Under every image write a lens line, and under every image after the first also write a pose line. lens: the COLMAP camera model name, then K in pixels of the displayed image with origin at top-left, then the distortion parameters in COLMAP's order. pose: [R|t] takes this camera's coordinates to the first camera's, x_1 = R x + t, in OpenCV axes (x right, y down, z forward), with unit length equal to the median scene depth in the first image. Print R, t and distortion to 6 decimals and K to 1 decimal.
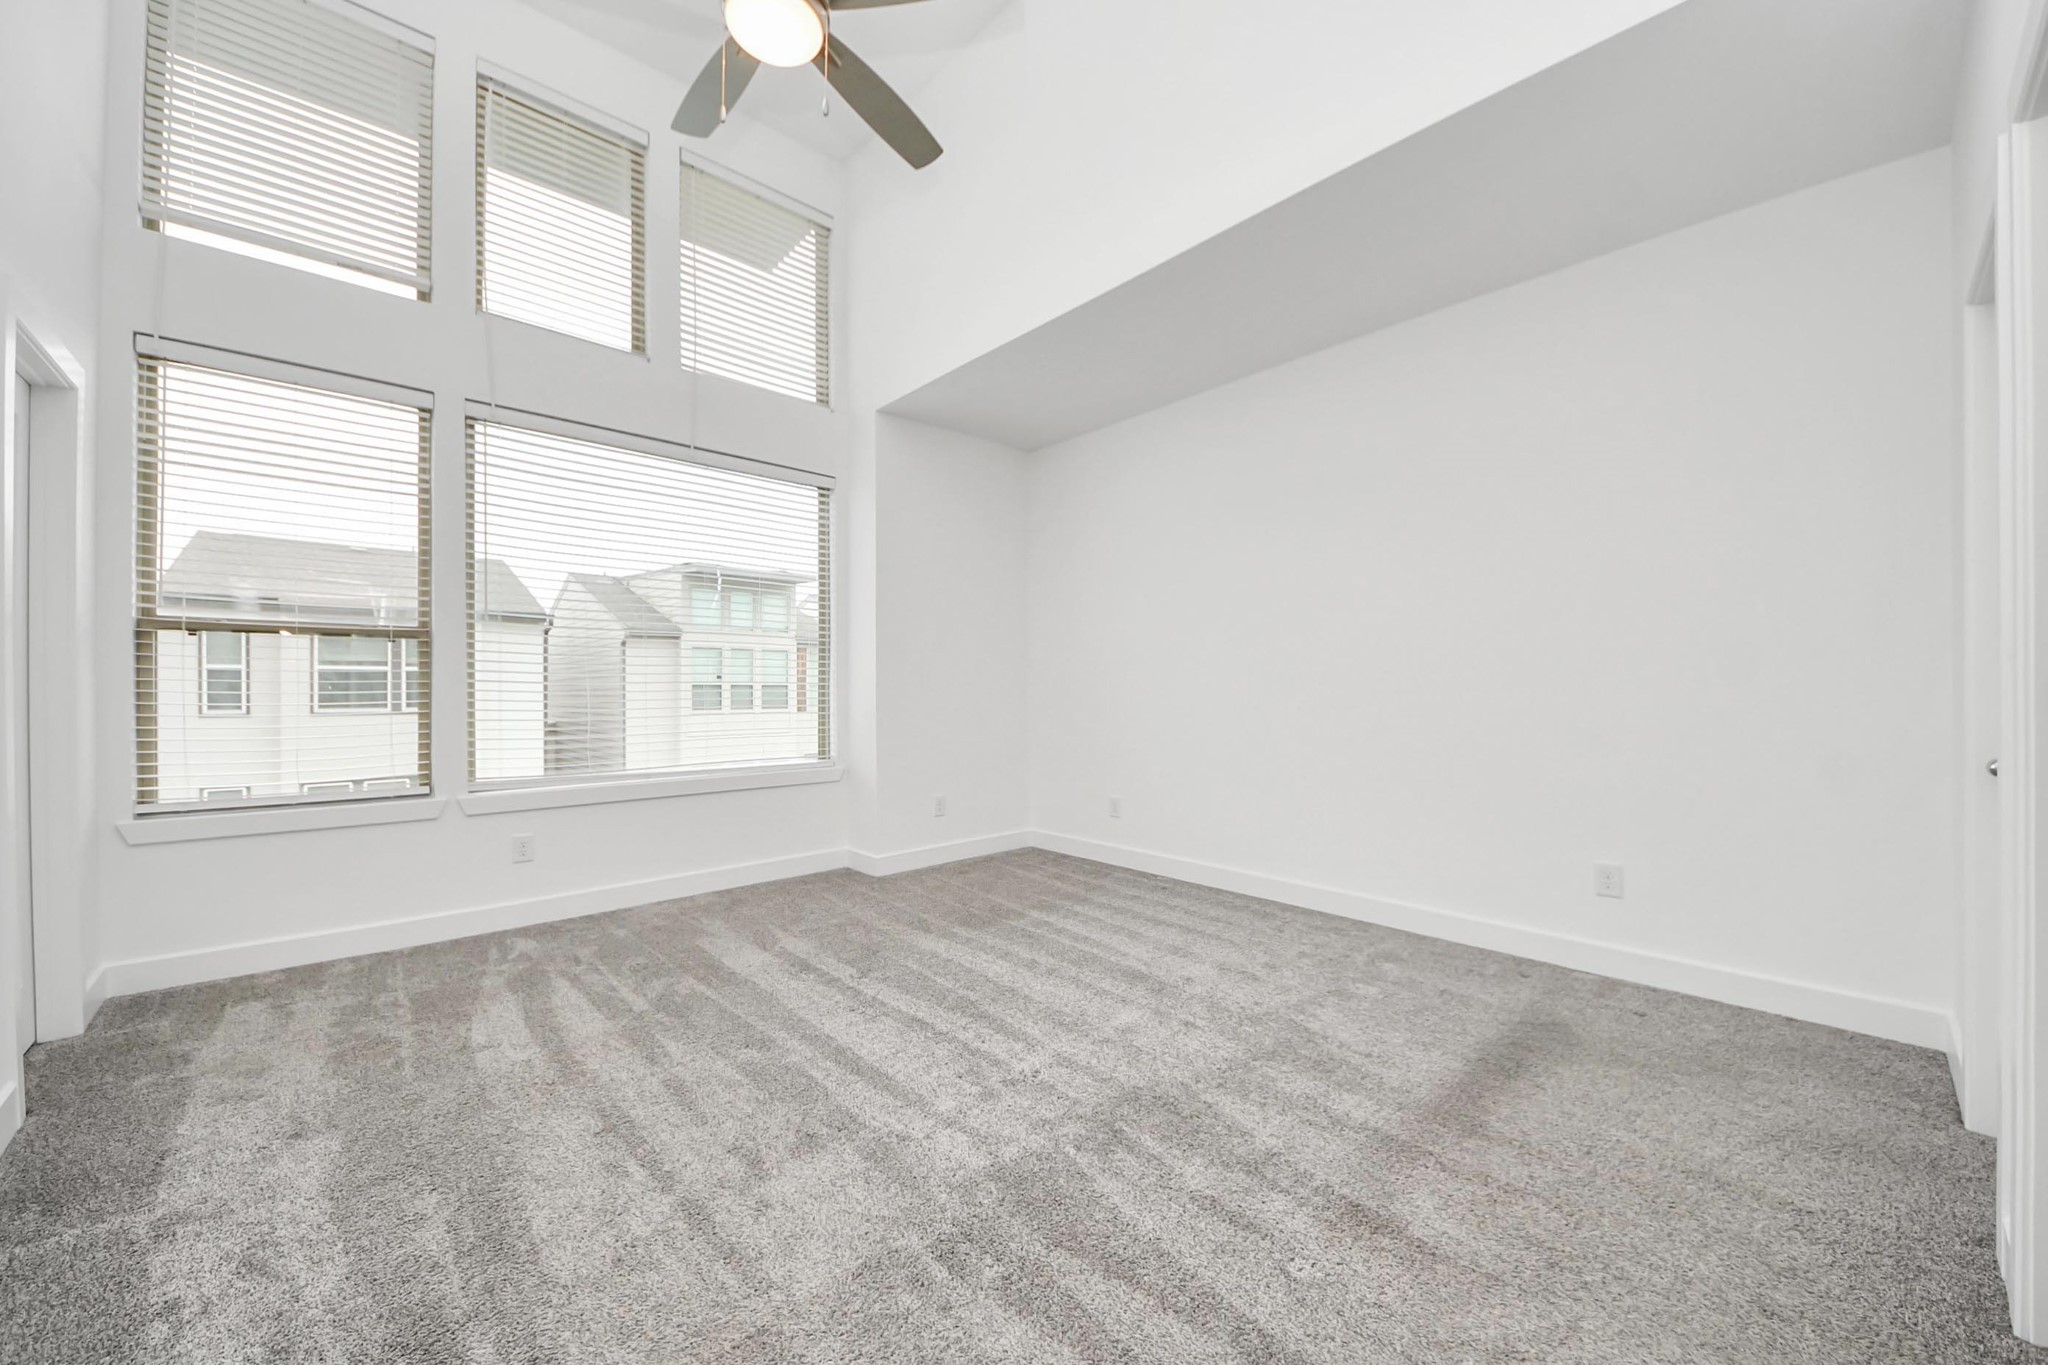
lens RADIAL K [[734.2, 0, 1001.4], [0, 734.2, 695.9], [0, 0, 1]] dist [0.001295, -0.011042]
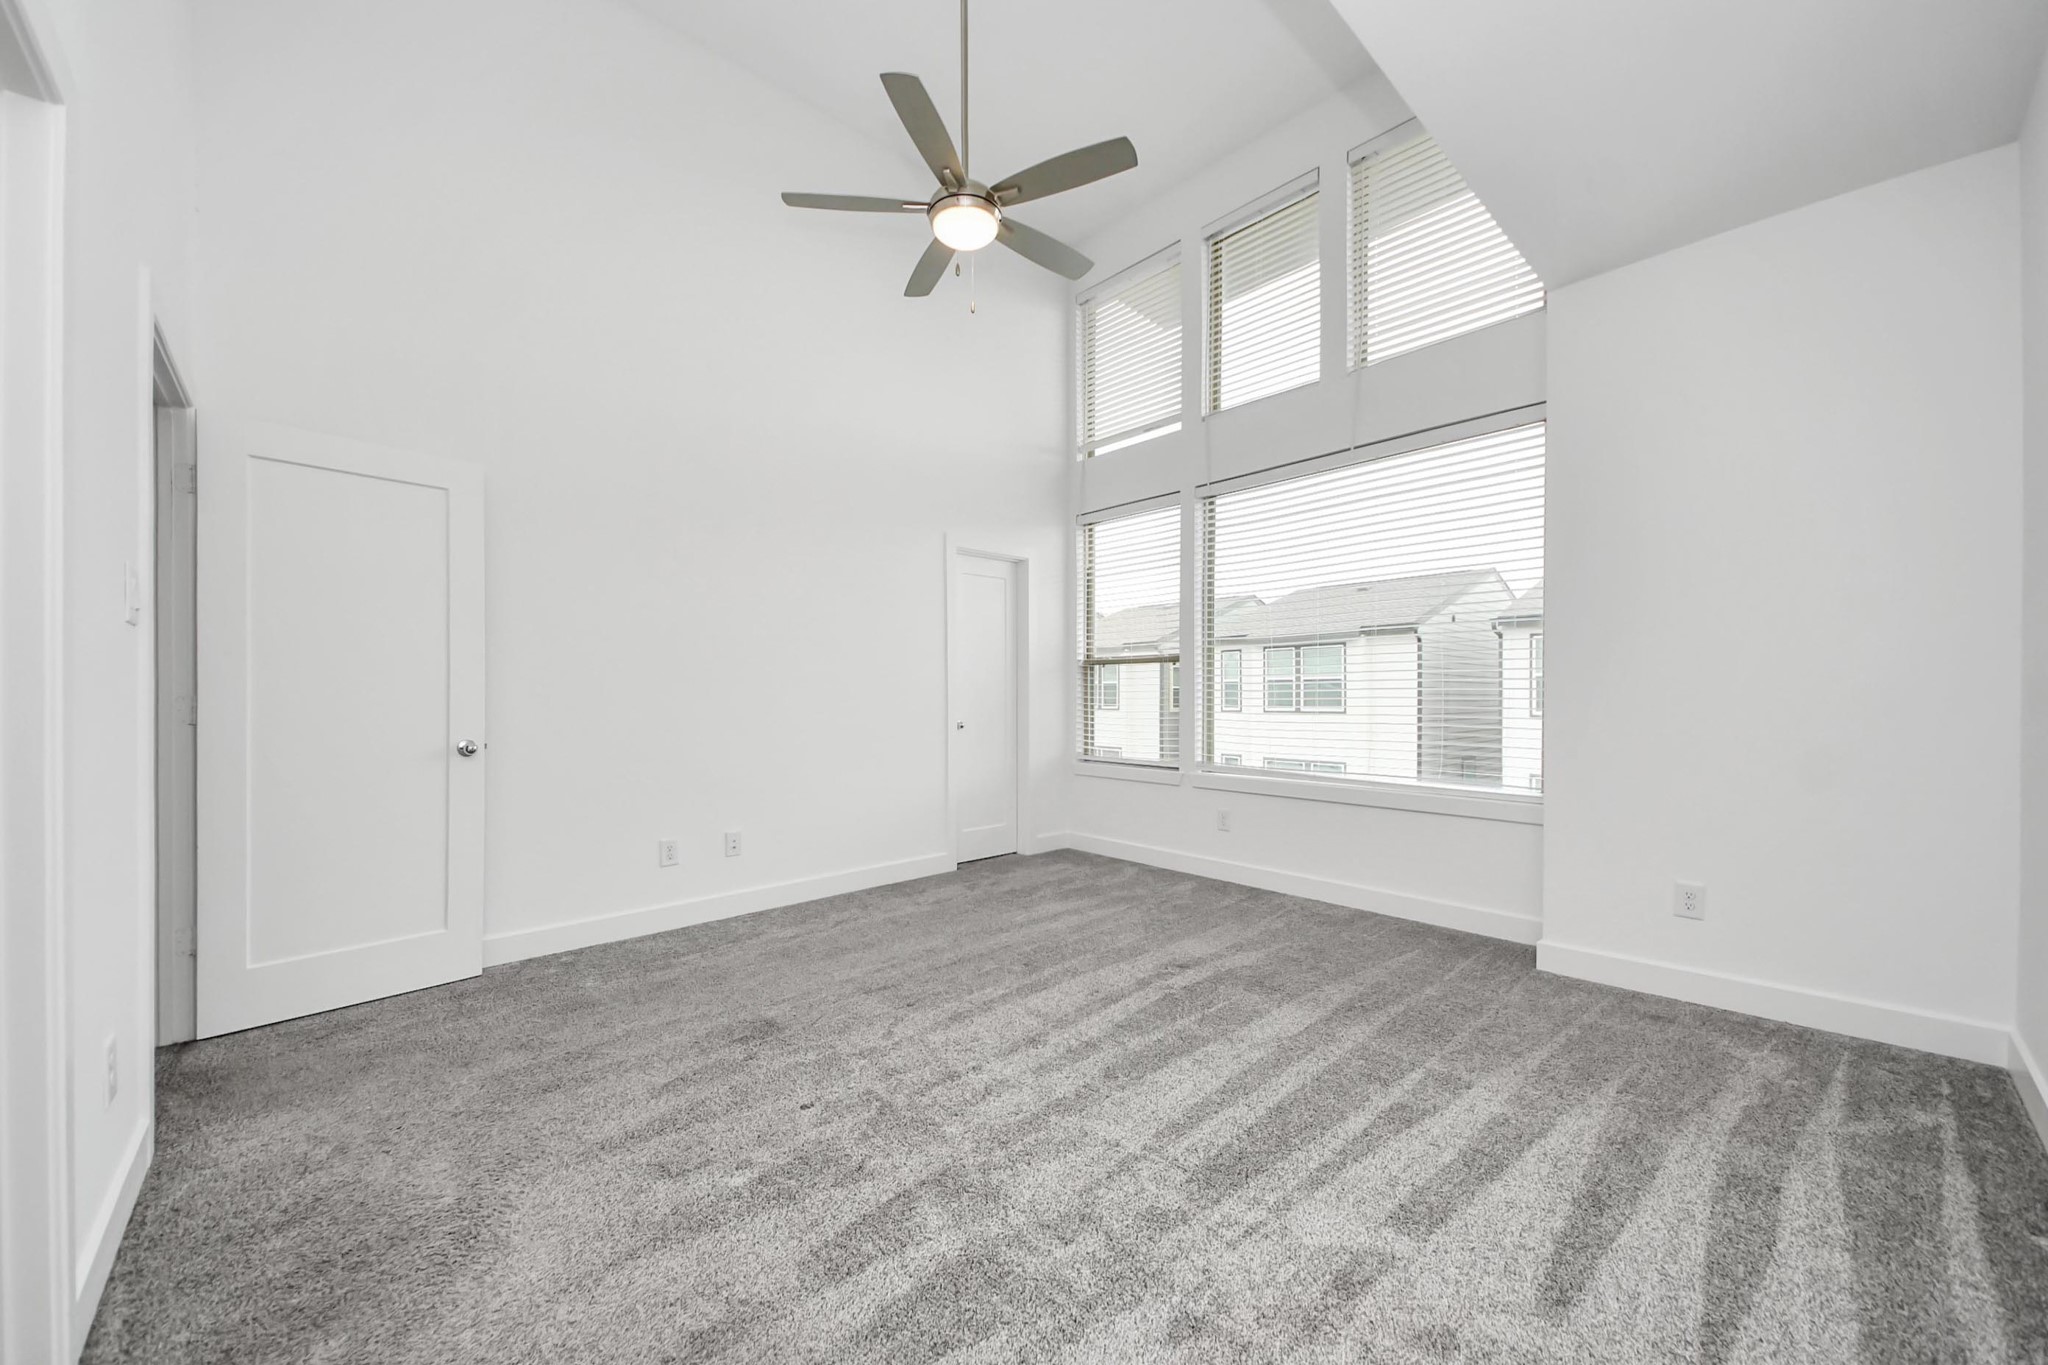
lens RADIAL K [[734.2, 0, 1001.4], [0, 734.2, 695.9], [0, 0, 1]] dist [0.001295, -0.011042]
pose [[0.003053, 0.003120, -0.999990, 0.677562], [-0.005695, 0.999979, 0.003103, -0.012342], [0.999979, 0.005685, 0.003071, 0.646708]]
